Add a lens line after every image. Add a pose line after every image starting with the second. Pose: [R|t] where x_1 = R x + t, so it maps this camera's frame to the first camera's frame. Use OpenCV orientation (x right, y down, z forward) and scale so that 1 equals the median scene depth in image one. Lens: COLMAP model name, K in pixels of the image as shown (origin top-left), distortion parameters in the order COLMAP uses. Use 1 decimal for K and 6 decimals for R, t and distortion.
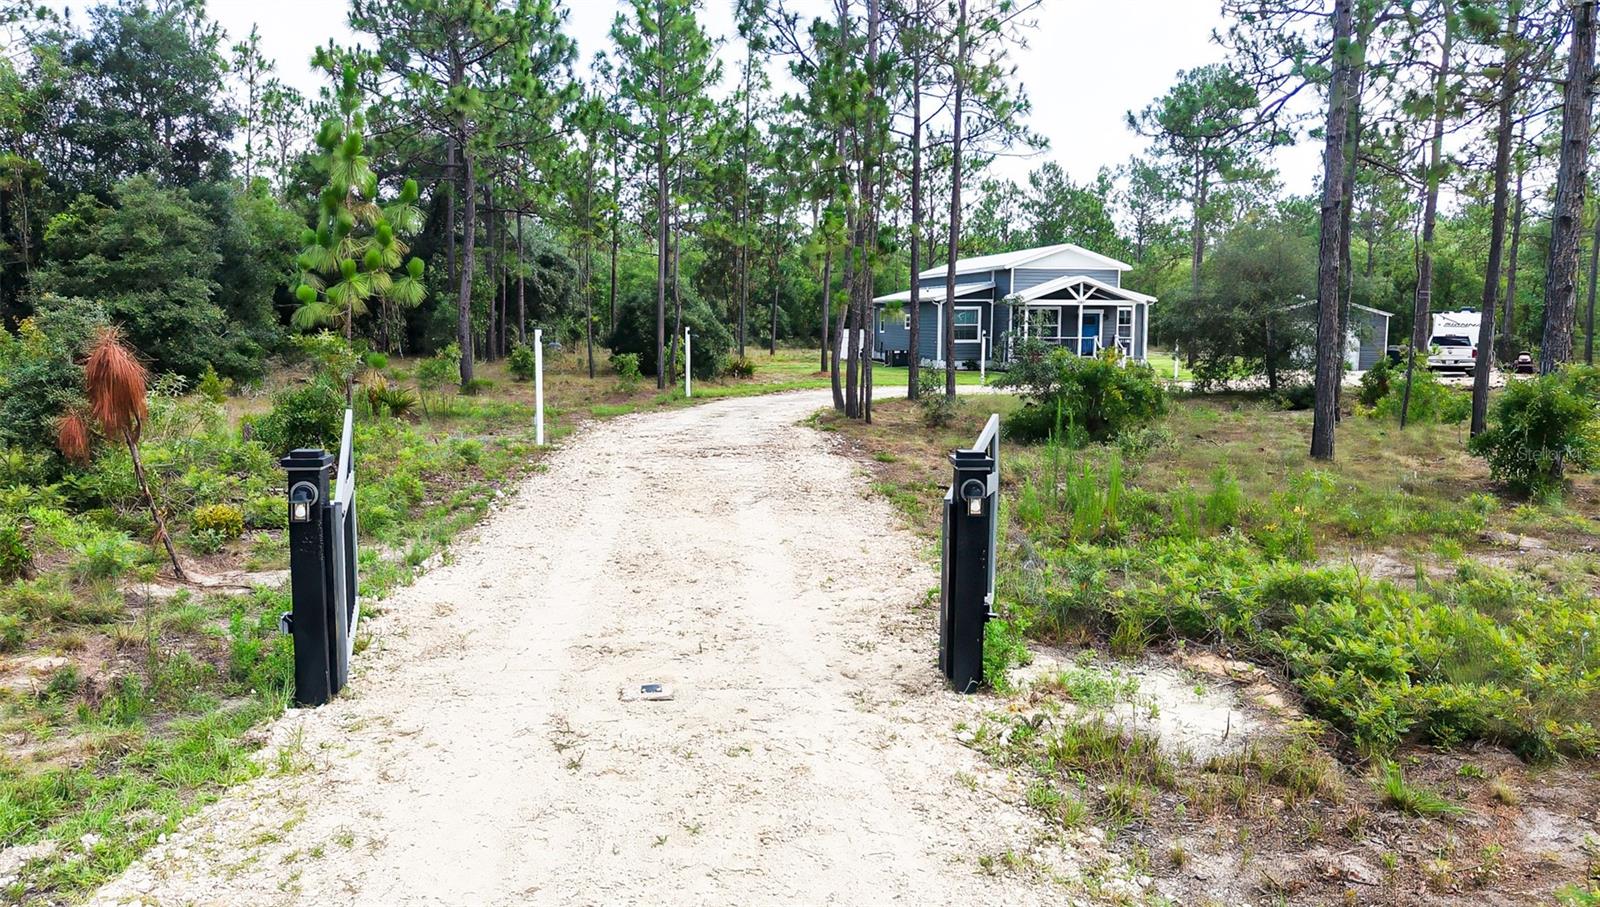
lens RADIAL K [[1135.2, 0, 799.6], [0, 1135.2, 453.9], [0, 0, 1]] dist [0.002000, 0.000106]
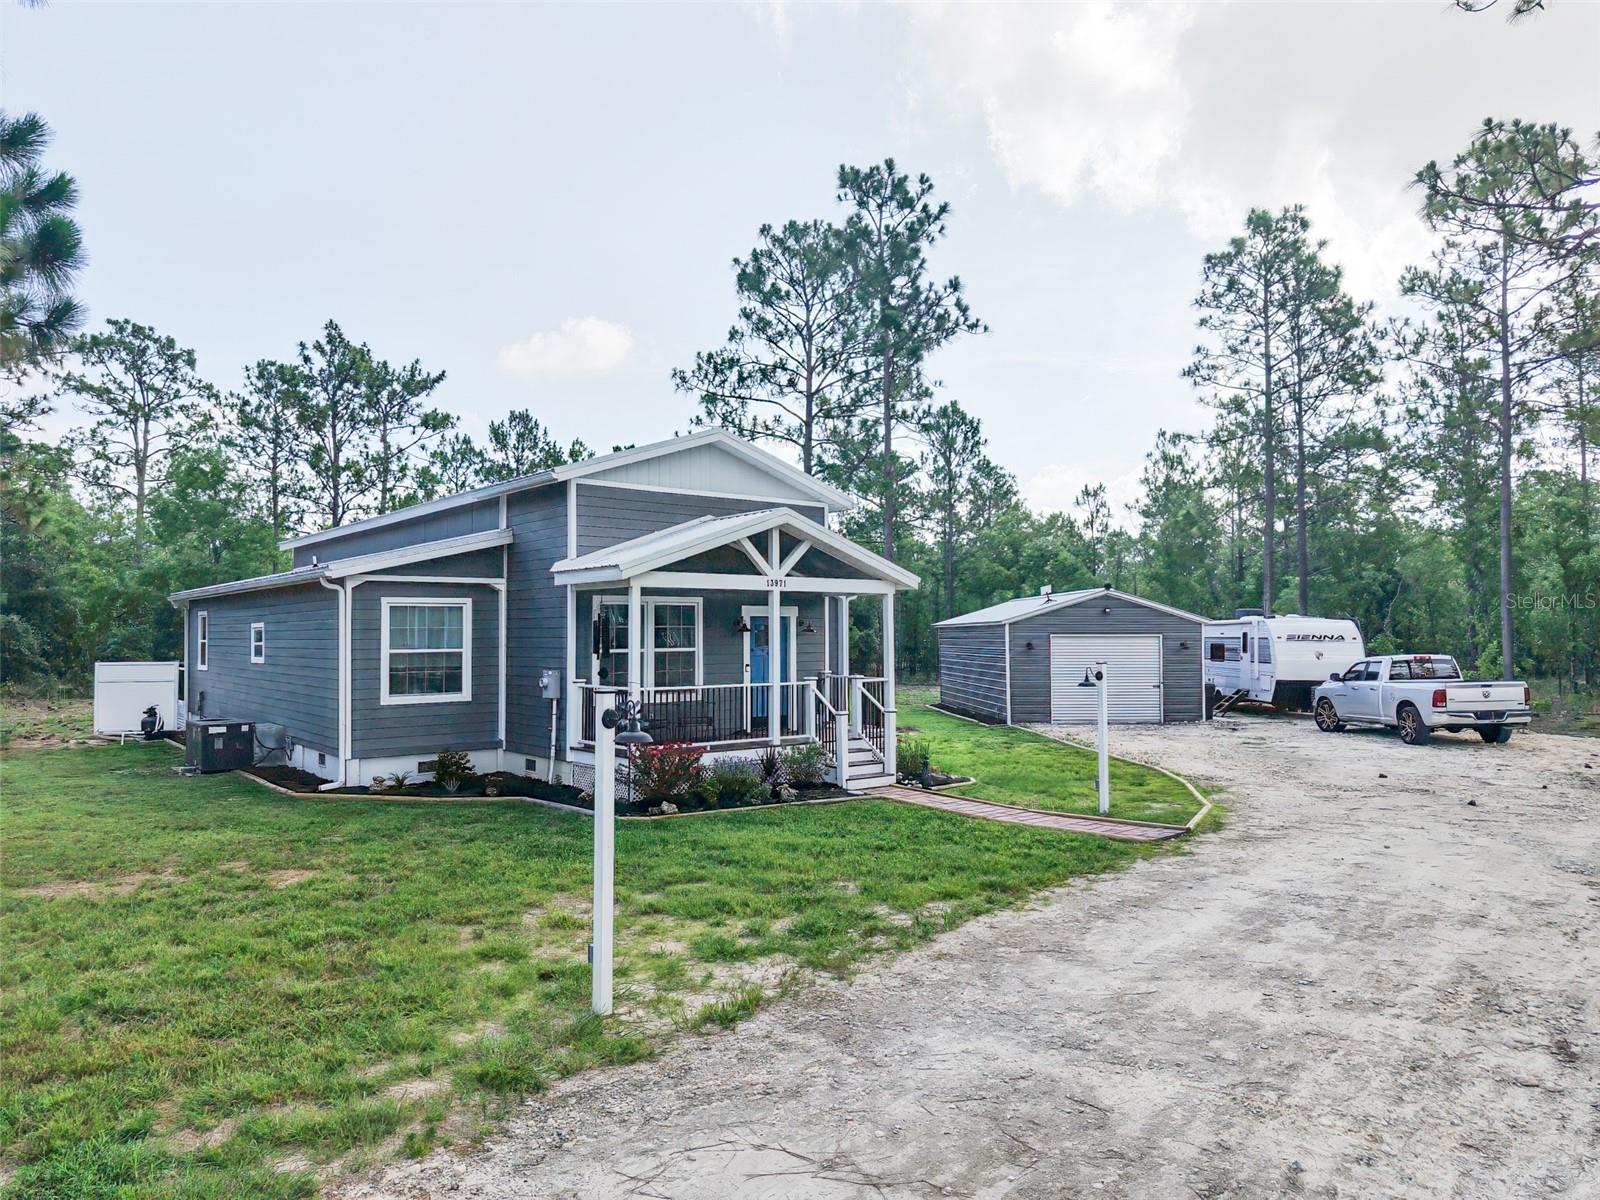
lens RADIAL K [[1110.0, 0, 803.7], [0, 1110.0, 598.3], [0, 0, 1]] dist [0.008113, 0.000453]
pose [[0.877229, -0.000521, 0.480071, 0.089646], [0.072409, 0.988703, -0.131241, -0.080700], [-0.474579, 0.149890, 0.867357, 0.677259]]
